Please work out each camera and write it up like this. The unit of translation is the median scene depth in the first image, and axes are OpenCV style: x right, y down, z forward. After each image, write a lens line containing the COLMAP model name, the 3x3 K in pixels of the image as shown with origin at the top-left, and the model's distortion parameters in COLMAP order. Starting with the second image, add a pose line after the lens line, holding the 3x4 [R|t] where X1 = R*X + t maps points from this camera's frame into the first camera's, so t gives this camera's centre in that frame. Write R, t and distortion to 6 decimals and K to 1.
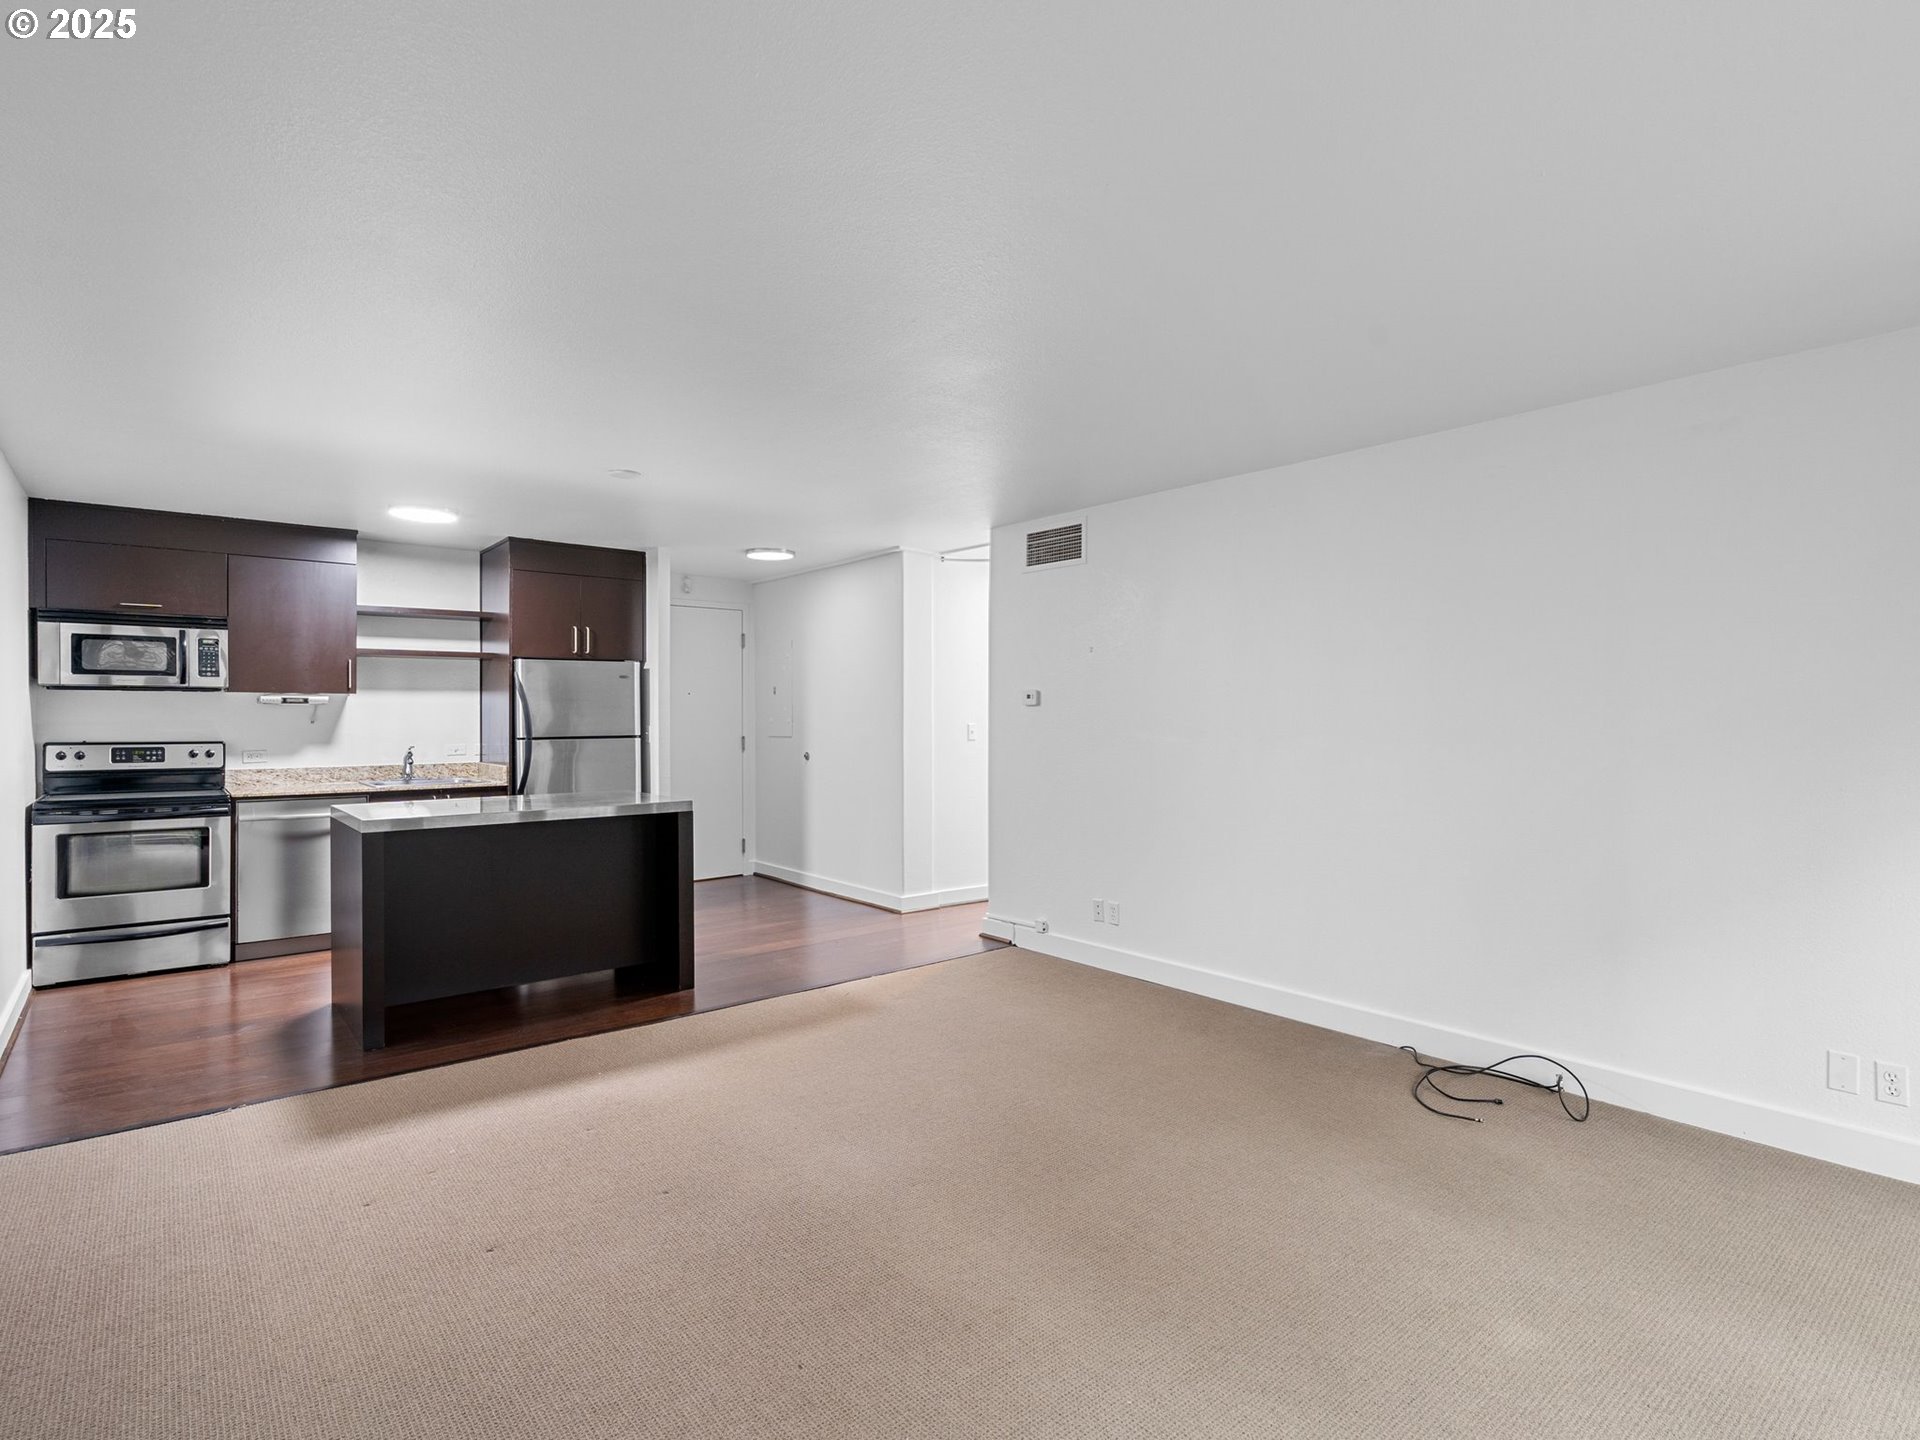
lens RADIAL K [[986.6, 0, 955.6], [0, 986.6, 726.8], [0, 0, 1]] dist [-0.010004, 0.005610]
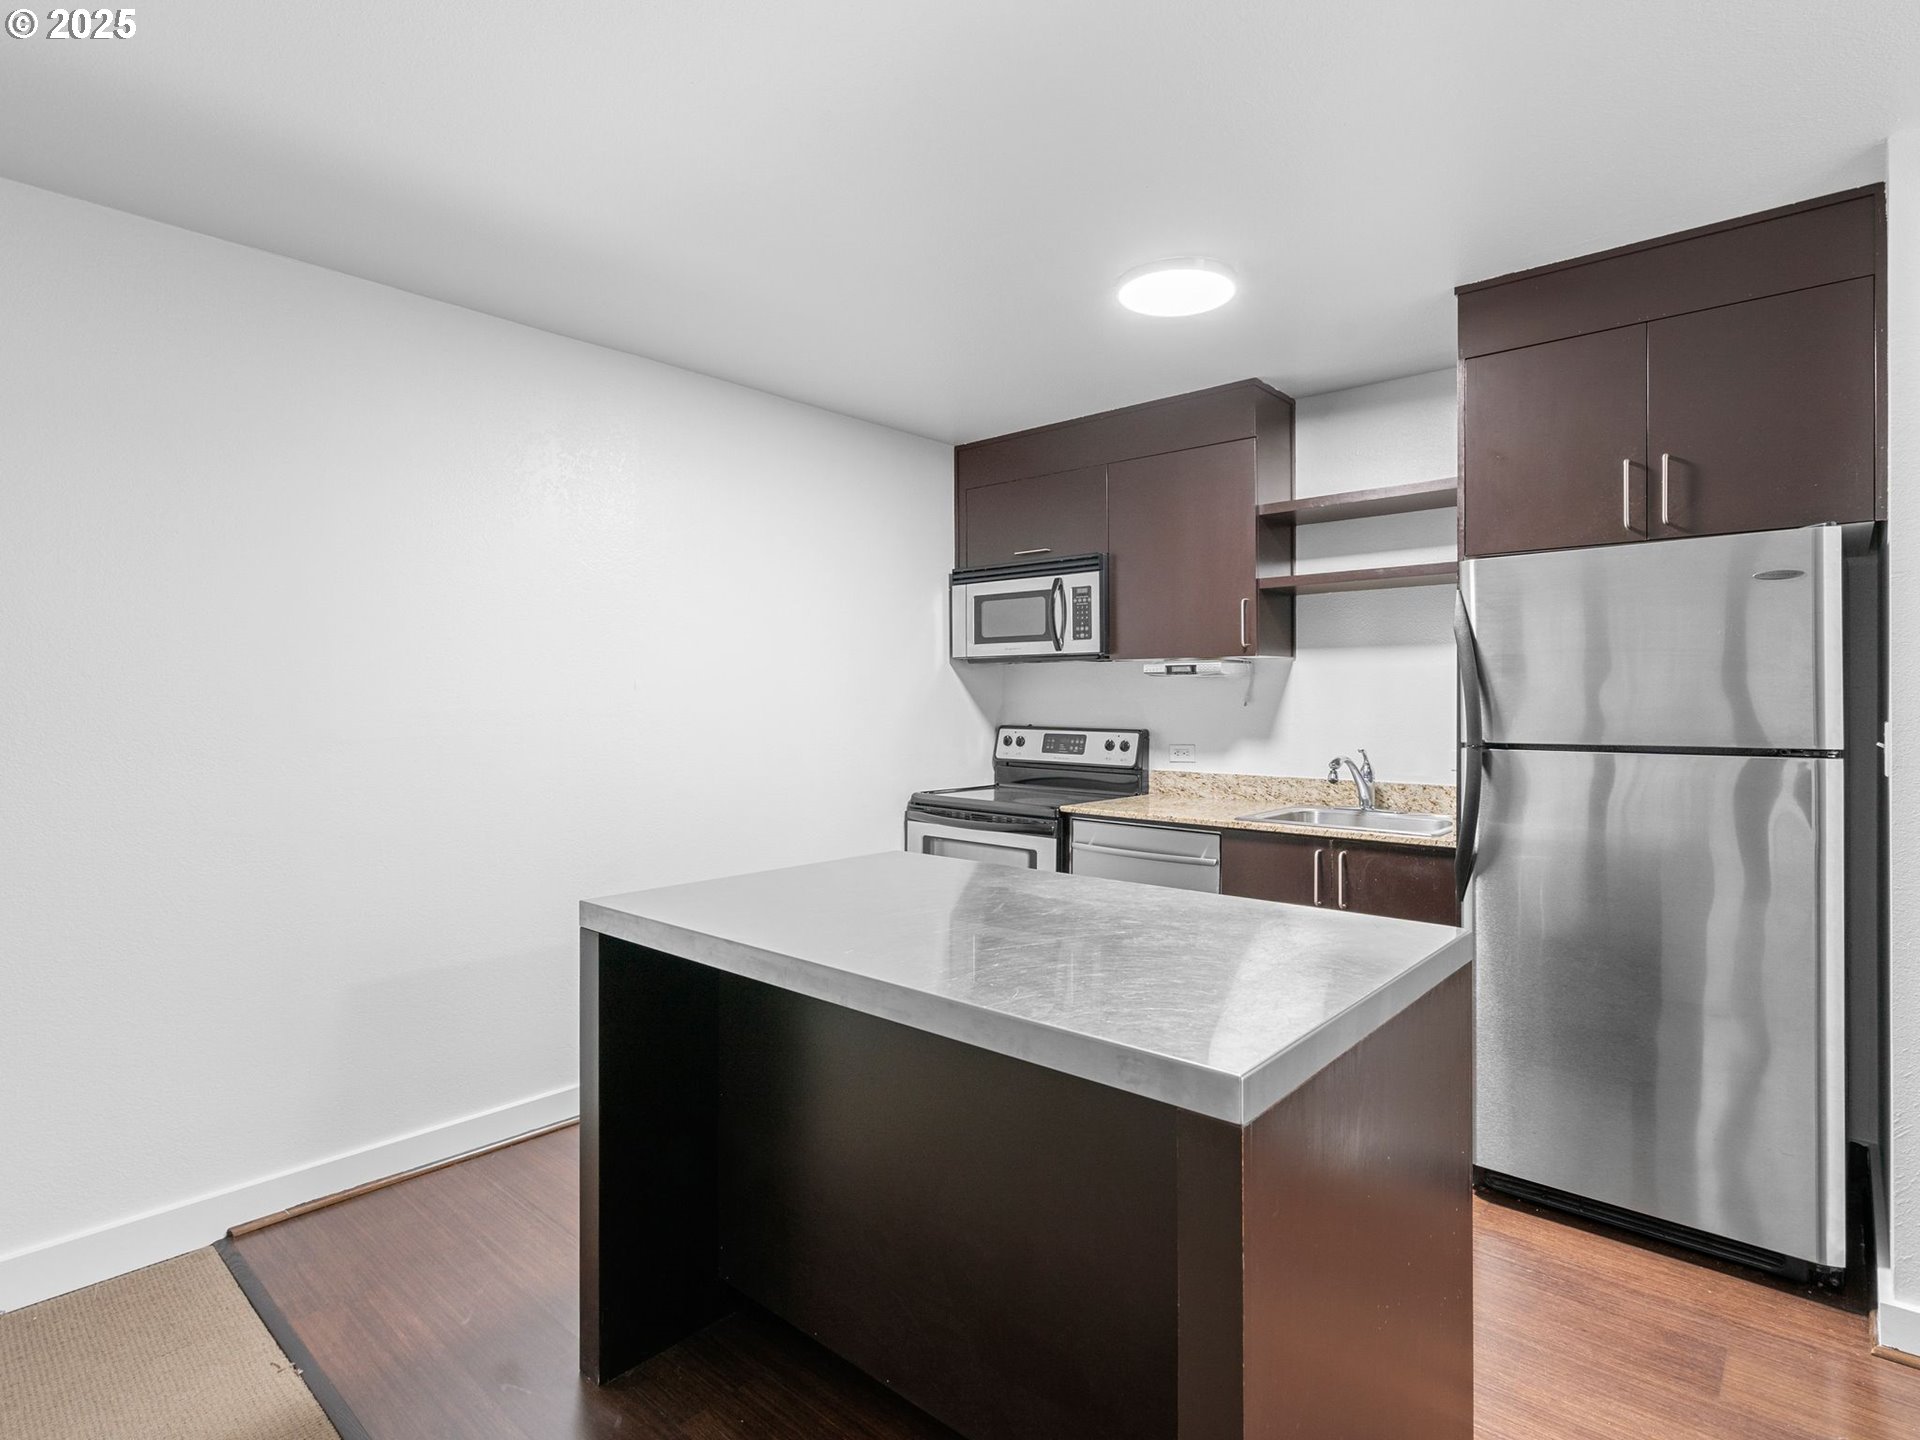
lens RADIAL K [[986.6, 0, 991.6], [0, 986.6, 692.0], [0, 0, 1]] dist [-0.010004, 0.005610]
pose [[0.157336, -0.007823, -0.987514, -0.055091], [-0.012222, 0.999877, -0.009869, -0.004409], [0.987469, 0.013622, 0.157221, 0.802449]]
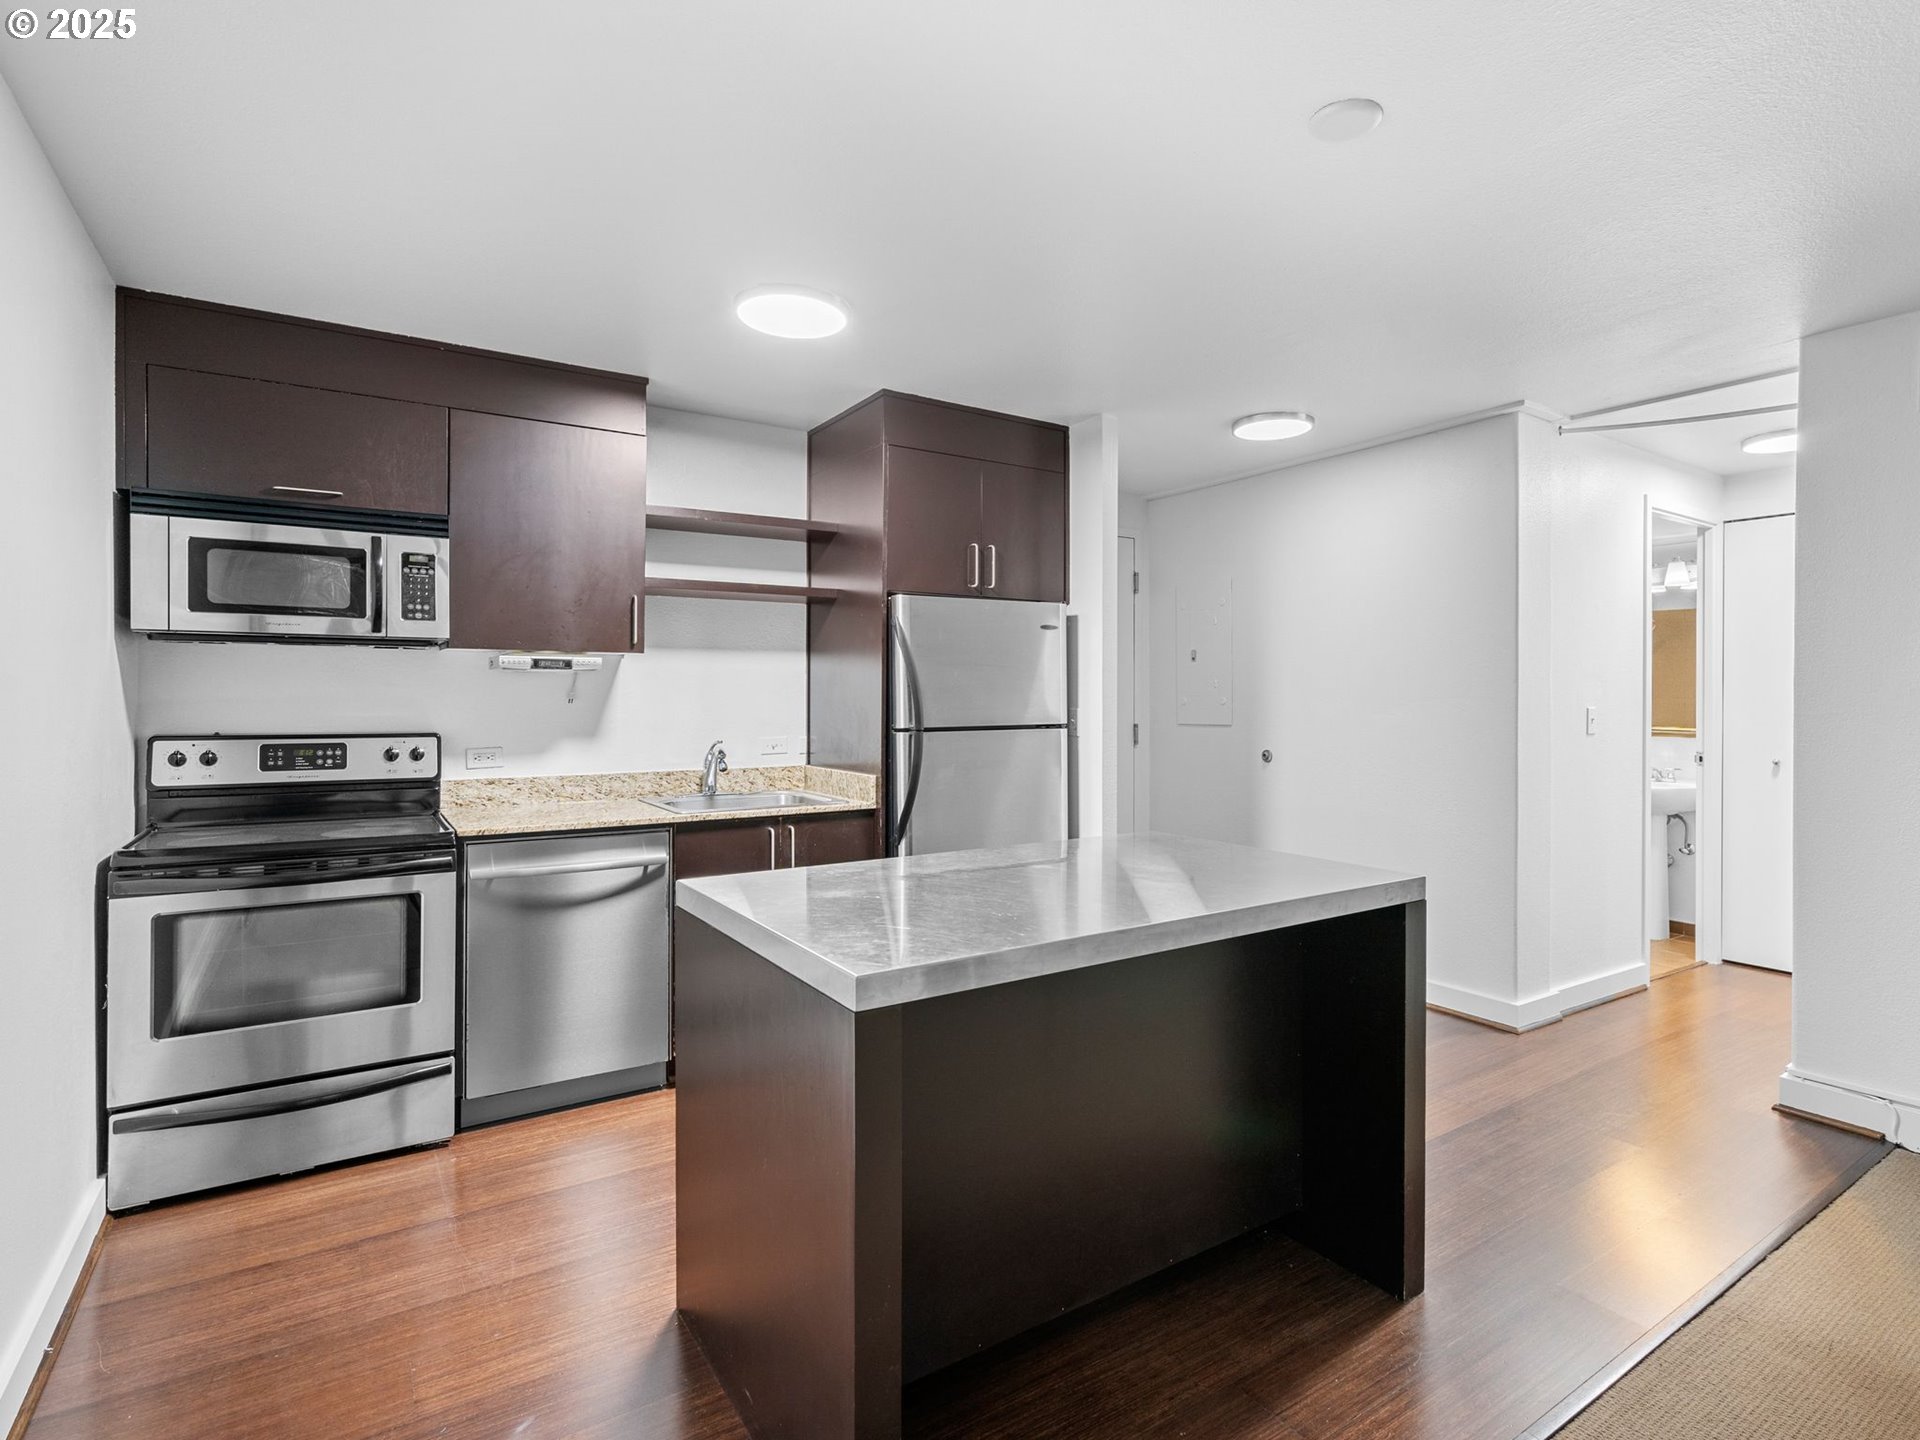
lens RADIAL K [[986.6, 0, 972.3], [0, 986.6, 701.8], [0, 0, 1]] dist [-0.010004, 0.005610]
pose [[0.993953, 0.003290, -0.109756, -0.370223], [-0.003728, 0.999986, -0.003789, -0.003005], [0.109742, 0.004175, 0.993951, 0.458881]]
